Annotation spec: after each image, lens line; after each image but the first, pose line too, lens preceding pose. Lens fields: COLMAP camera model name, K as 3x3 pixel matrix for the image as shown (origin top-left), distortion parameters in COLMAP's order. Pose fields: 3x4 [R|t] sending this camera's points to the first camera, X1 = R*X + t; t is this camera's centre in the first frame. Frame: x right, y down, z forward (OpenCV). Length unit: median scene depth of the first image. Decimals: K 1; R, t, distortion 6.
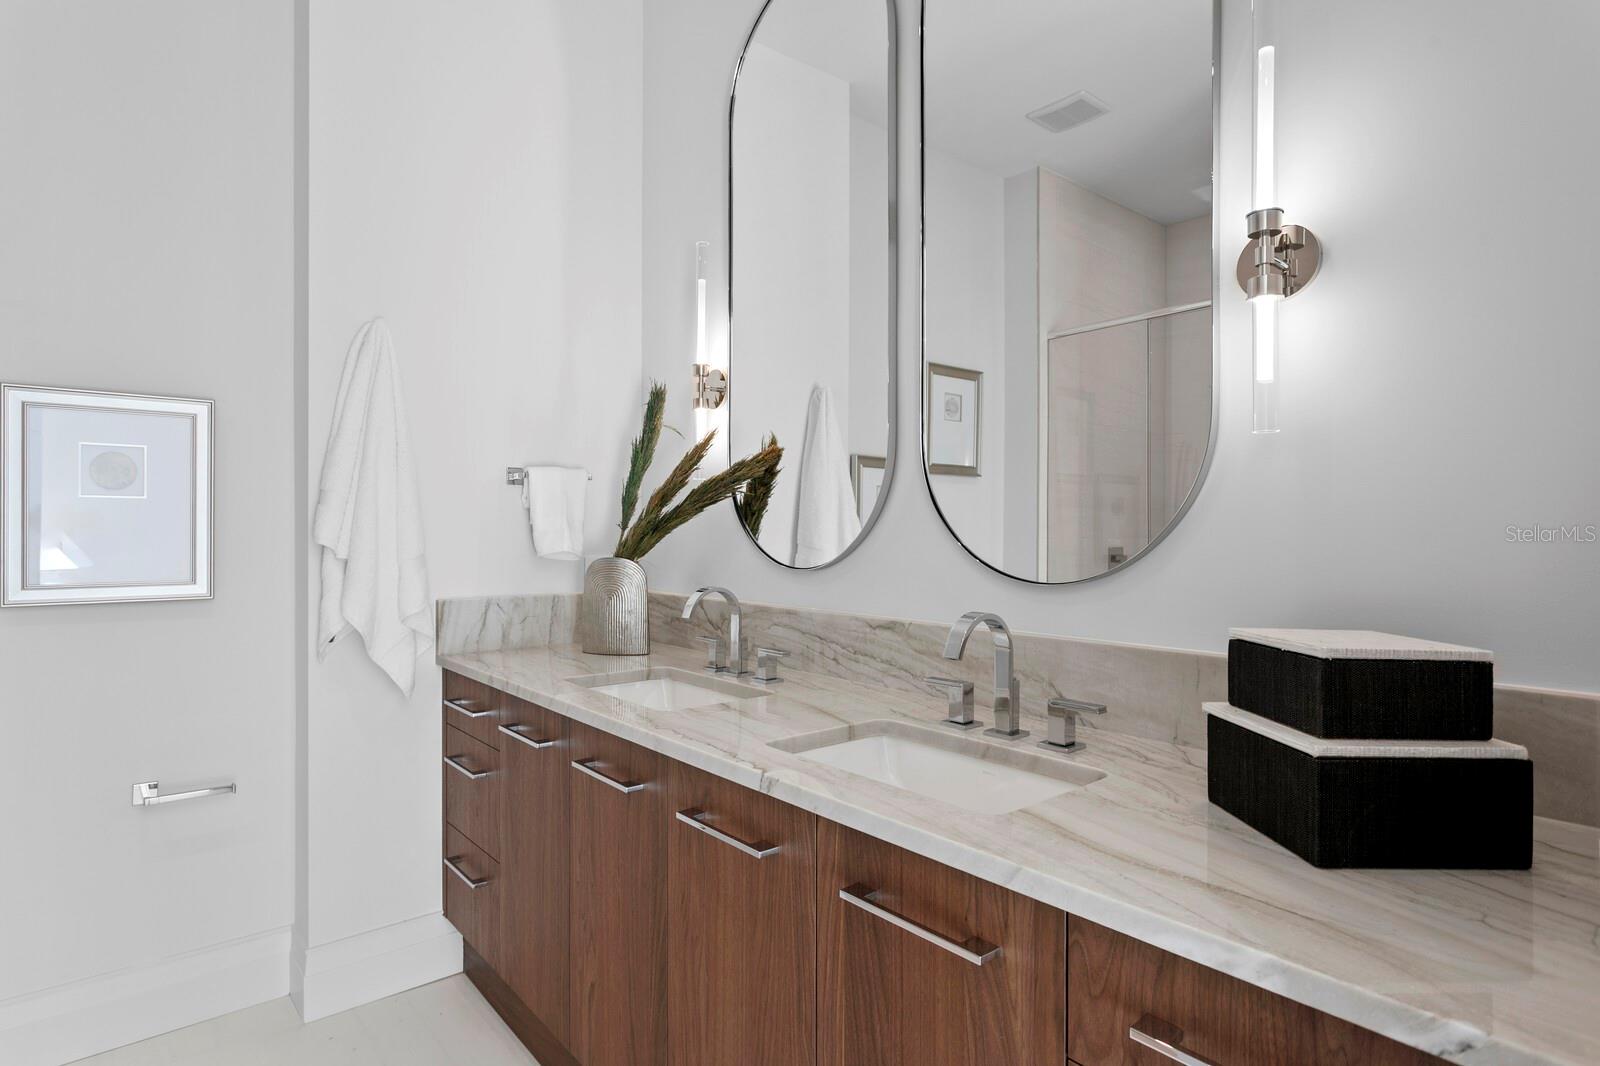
lens RADIAL K [[876.0, 0, 799.1], [0, 876.0, 526.5], [0, 0, 1]] dist [-0.011181, 0.003584]
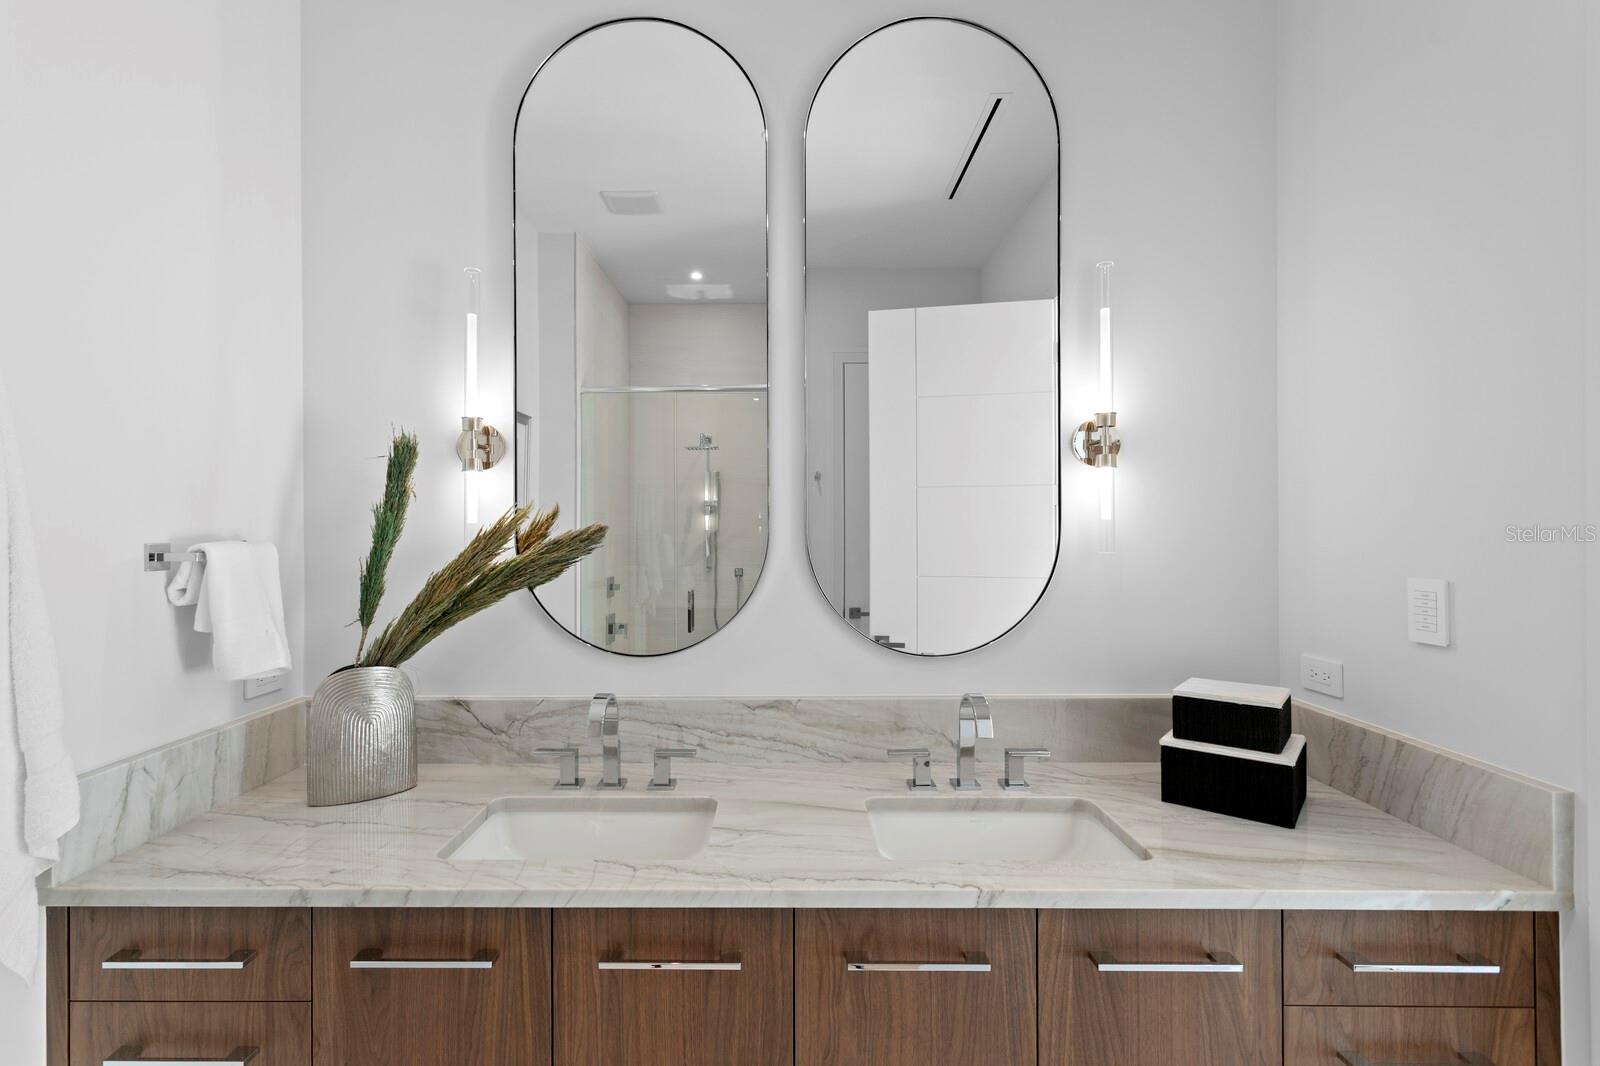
lens RADIAL K [[763.0, 0, 798.0], [0, 763.0, 527.1], [0, 0, 1]] dist [0.000445, 0.003012]
pose [[0.633621, -0.002495, 0.773639, -0.606683], [-0.002588, 0.999982, 0.005344, -0.109756], [-0.773639, -0.005388, 0.633604, 0.395631]]
